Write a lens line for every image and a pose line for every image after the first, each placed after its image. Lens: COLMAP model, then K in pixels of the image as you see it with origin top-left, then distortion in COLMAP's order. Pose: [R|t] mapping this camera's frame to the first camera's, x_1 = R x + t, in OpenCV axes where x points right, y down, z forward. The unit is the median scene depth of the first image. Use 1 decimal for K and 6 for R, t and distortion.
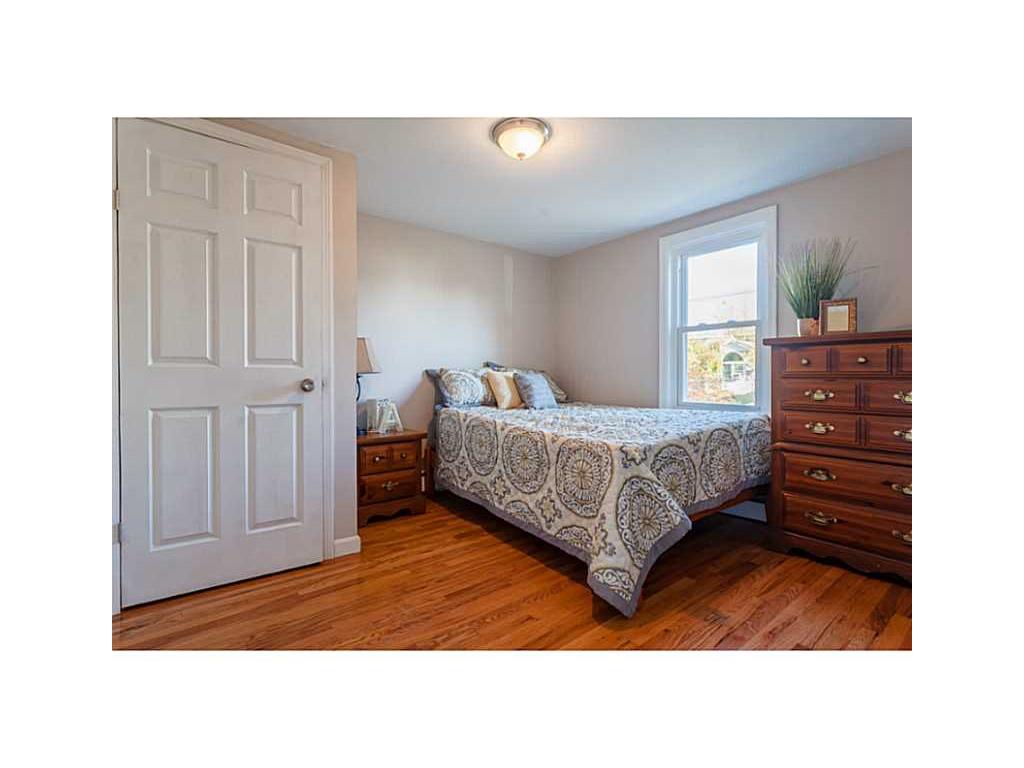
lens RADIAL K [[419.6, 0, 510.1], [0, 419.6, 382.8], [0, 0, 1]] dist [-0.004466, 0.000026]
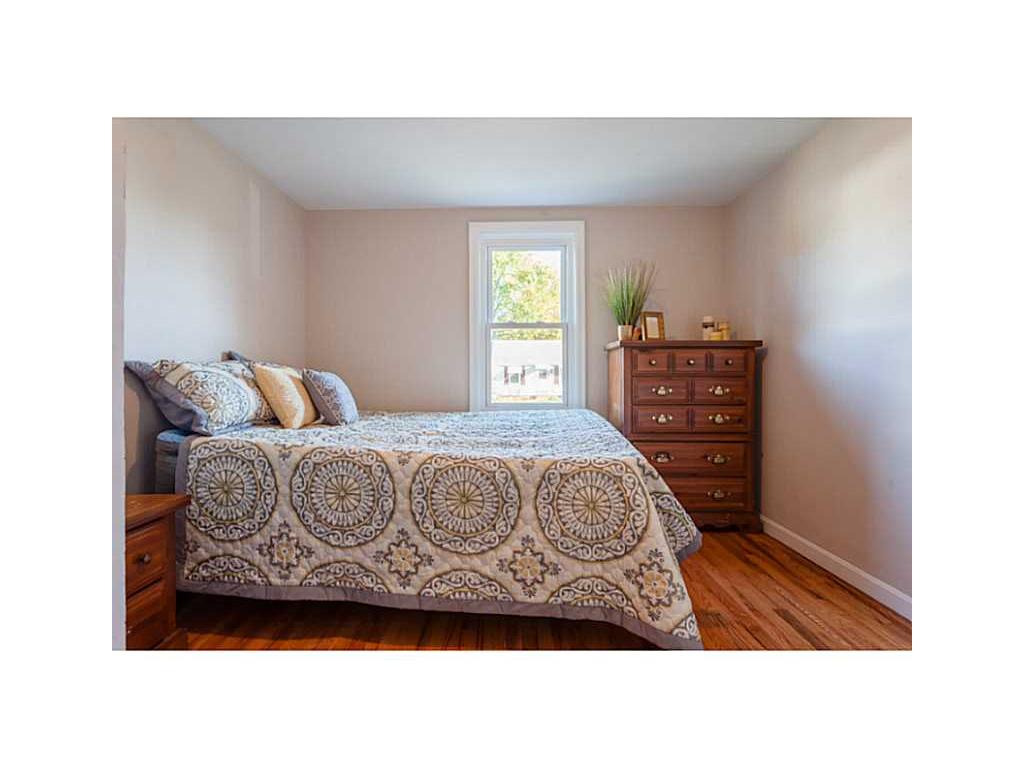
lens RADIAL K [[419.6, 0, 507.6], [0, 419.6, 378.7], [0, 0, 1]] dist [-0.004466, 0.000026]
pose [[0.643663, -0.005859, 0.765287, -0.403087], [0.014013, 0.999893, -0.004131, -0.005958], [-0.765181, 0.013383, 0.643676, 0.510722]]
